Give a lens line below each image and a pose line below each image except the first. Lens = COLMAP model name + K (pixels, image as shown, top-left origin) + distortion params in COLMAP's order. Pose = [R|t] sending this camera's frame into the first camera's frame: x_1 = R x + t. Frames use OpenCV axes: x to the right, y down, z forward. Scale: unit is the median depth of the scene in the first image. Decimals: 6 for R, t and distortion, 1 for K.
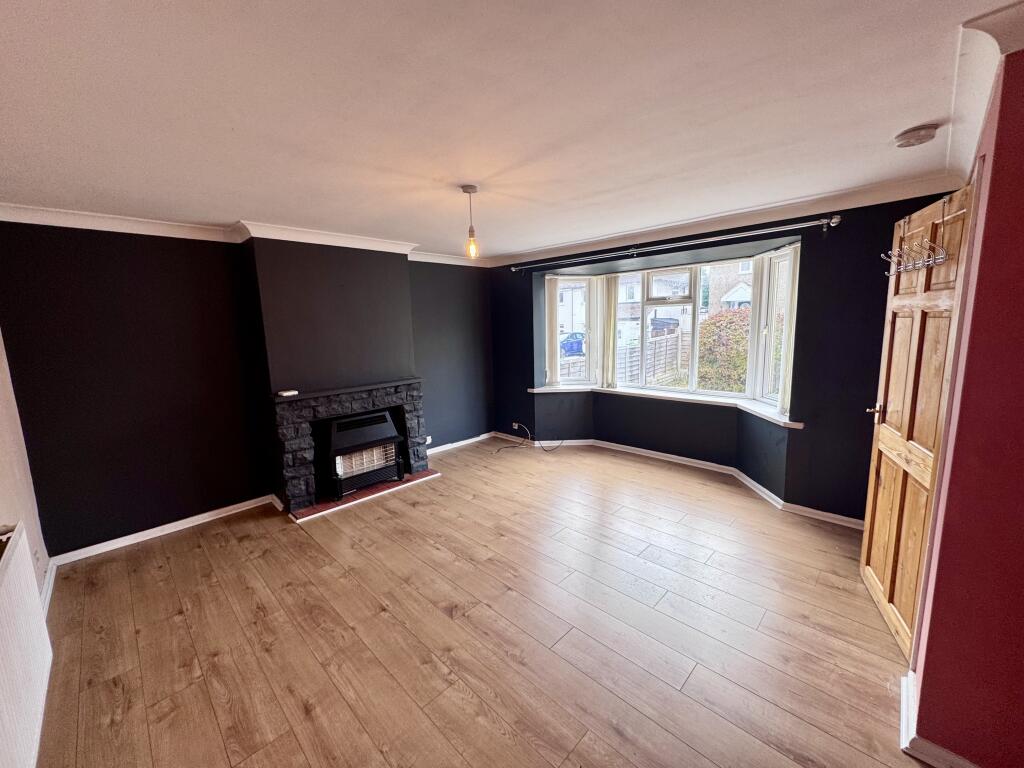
lens RADIAL K [[406.3, 0, 512.0], [0, 406.3, 384.0], [0, 0, 1]] dist [-0.002125, -0.000131]
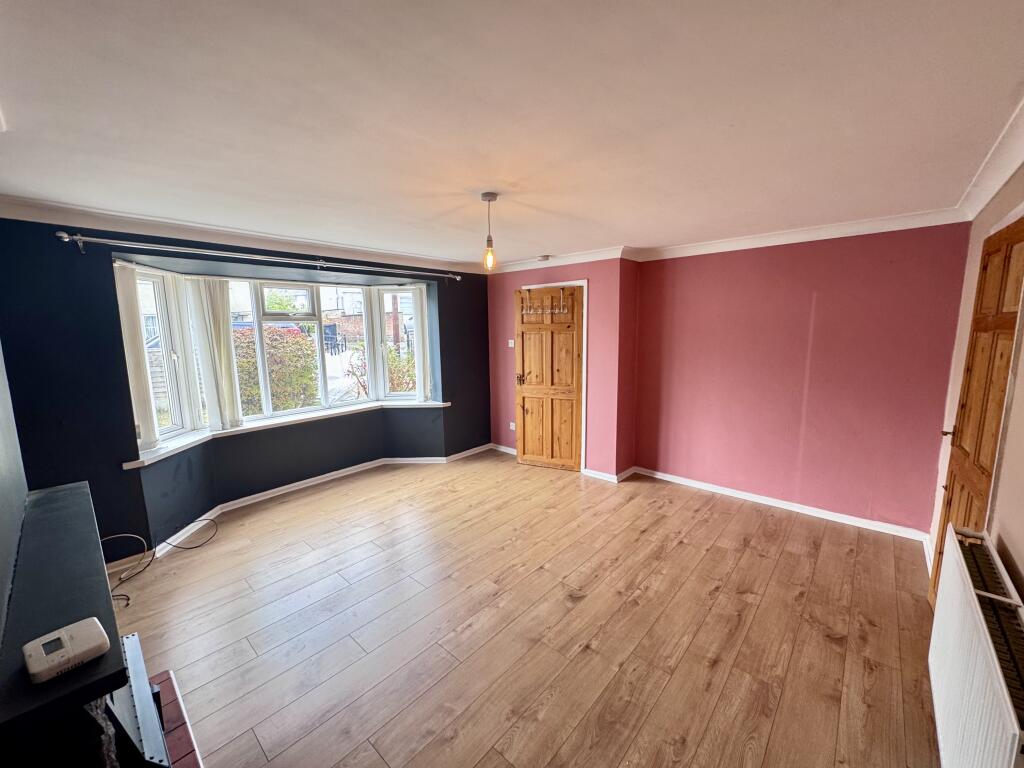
lens RADIAL K [[406.3, 0, 512.0], [0, 406.3, 384.0], [0, 0, 1]] dist [-0.002125, -0.000131]
pose [[-0.046280, -0.112506, 0.992573, -0.905011], [0.165114, 0.979108, 0.118679, -0.126757], [-0.985188, 0.169380, -0.026736, 0.859825]]
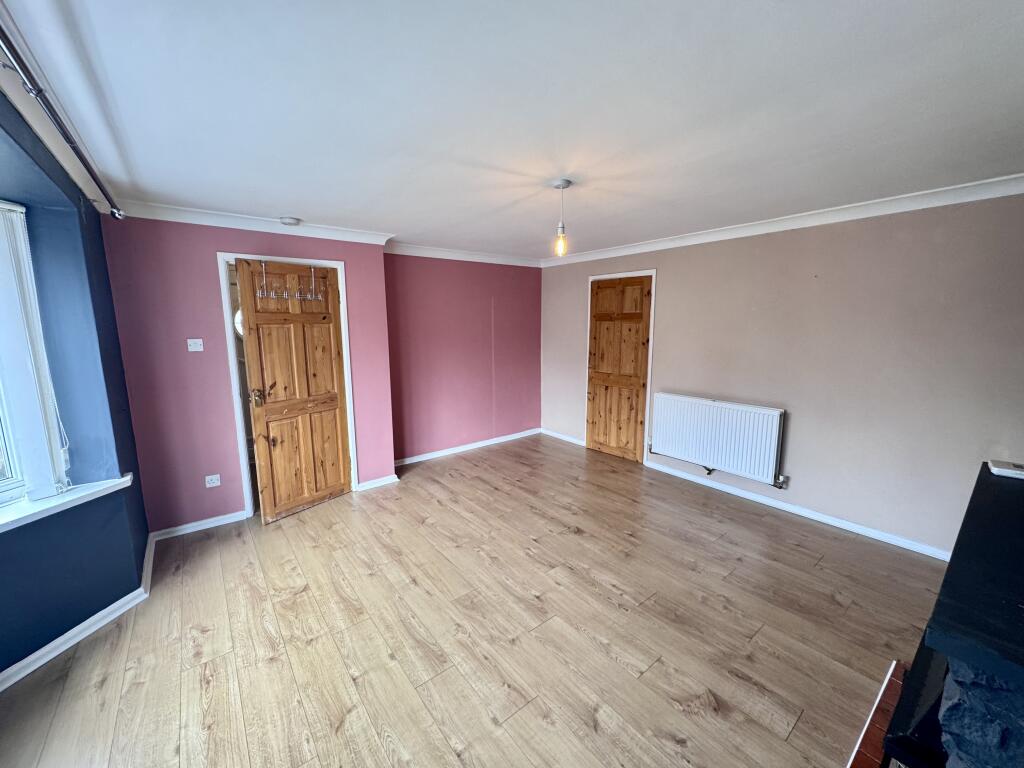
lens RADIAL K [[406.3, 0, 512.0], [0, 406.3, 384.0], [0, 0, 1]] dist [-0.002125, -0.000131]
pose [[-0.991720, 0.014190, 0.127635, -0.084816], [0.051725, 0.953831, 0.295857, -0.260781], [-0.117544, 0.300009, -0.946667, 1.700356]]
